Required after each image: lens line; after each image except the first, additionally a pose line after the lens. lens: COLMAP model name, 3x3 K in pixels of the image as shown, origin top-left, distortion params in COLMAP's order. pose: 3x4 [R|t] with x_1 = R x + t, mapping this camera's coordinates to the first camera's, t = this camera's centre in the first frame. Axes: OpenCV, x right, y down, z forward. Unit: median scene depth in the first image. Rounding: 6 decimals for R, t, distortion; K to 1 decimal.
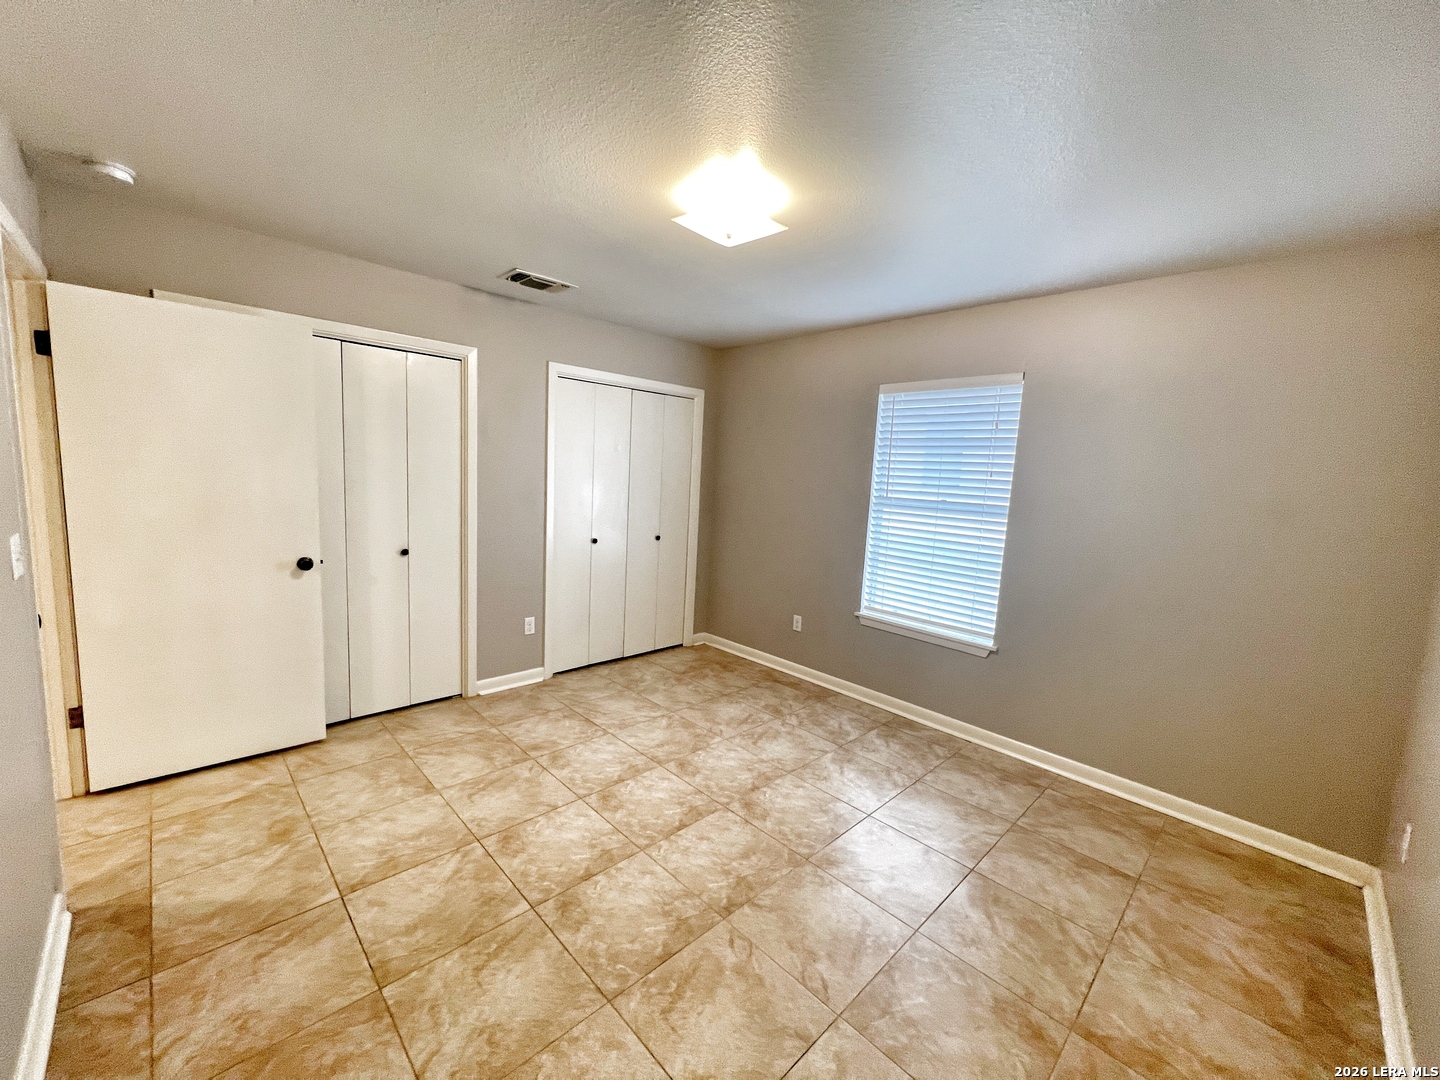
lens RADIAL K [[574.5, 0, 717.9], [0, 574.5, 541.8], [0, 0, 1]] dist [0.000588, -0.000163]
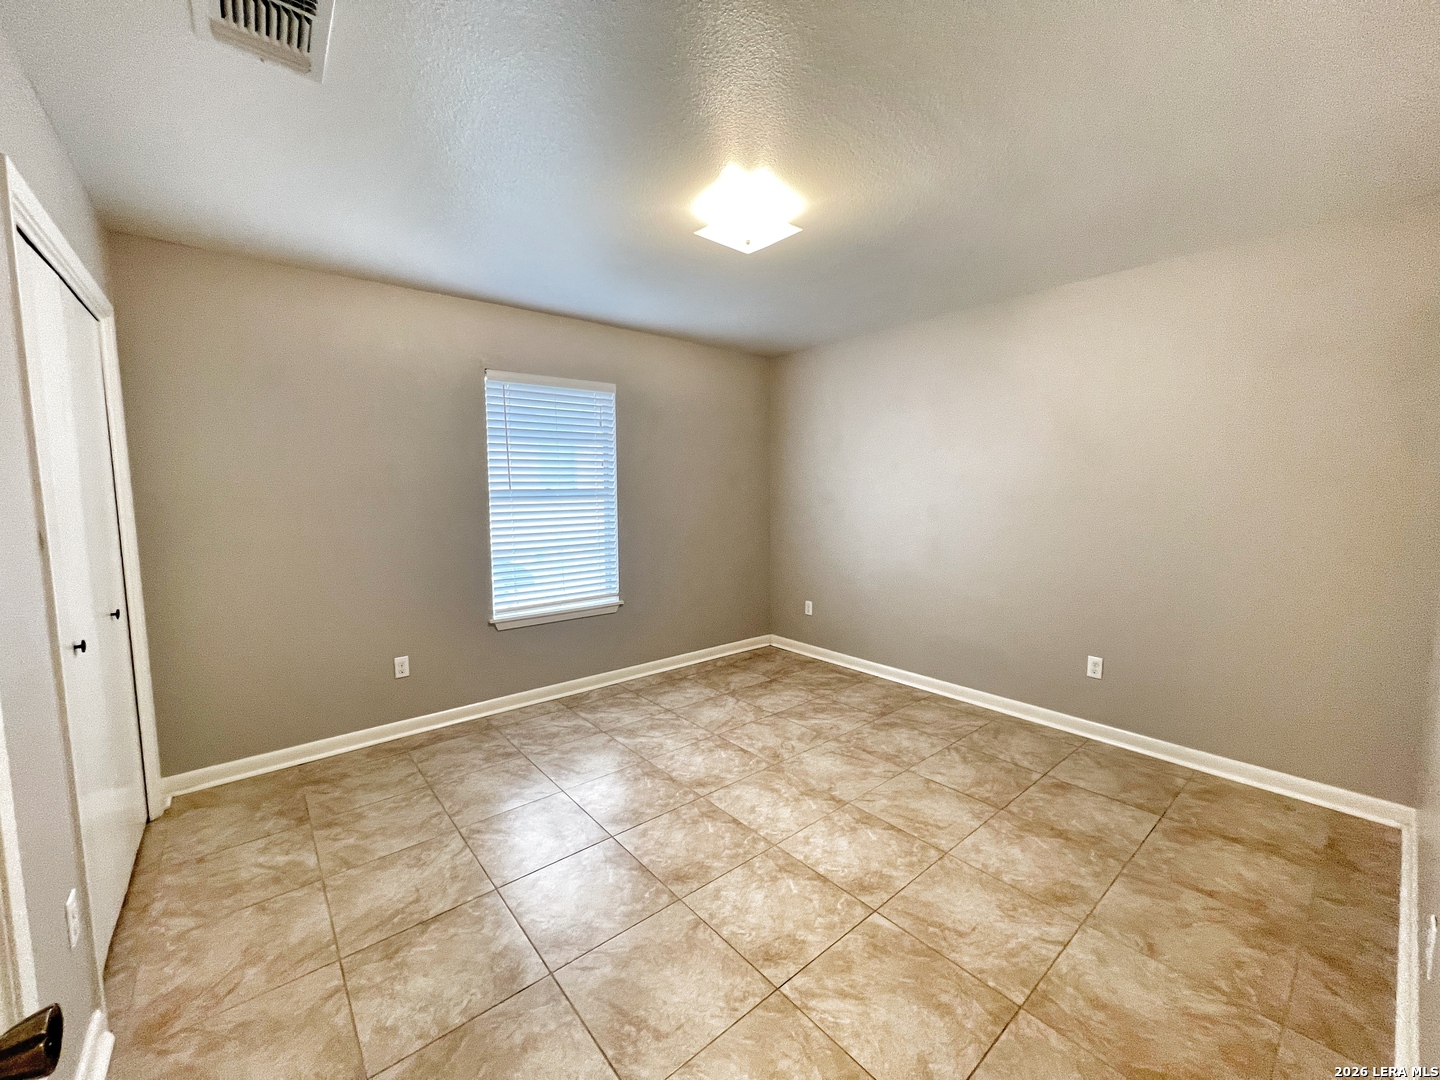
lens RADIAL K [[574.5, 0, 721.3], [0, 574.5, 539.4], [0, 0, 1]] dist [0.000588, -0.000163]
pose [[0.071685, -0.142622, 0.987178, -0.859405], [0.135442, 0.981949, 0.132031, -0.101286], [-0.988189, 0.124240, 0.089707, 0.775543]]
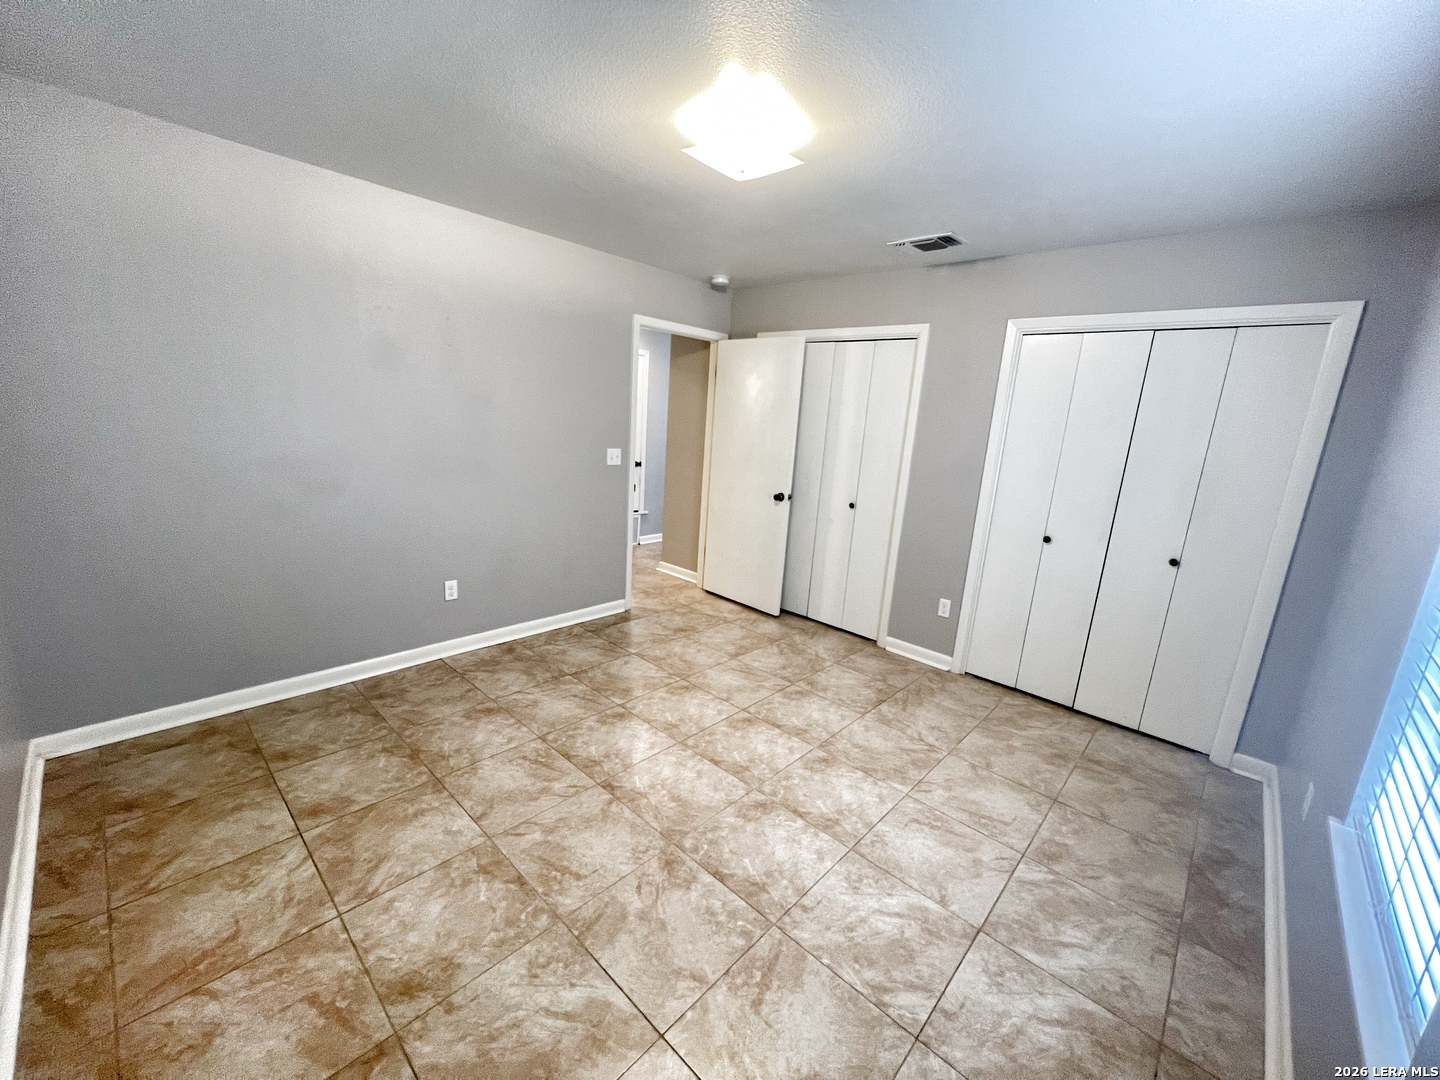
lens RADIAL K [[574.5, 0, 717.9], [0, 574.5, 540.3], [0, 0, 1]] dist [0.000588, -0.000163]
pose [[0.050446, 0.169184, -0.984293, 0.805822], [-0.186295, 0.969844, 0.157153, -0.059716], [0.981198, 0.175442, 0.080443, 0.752266]]
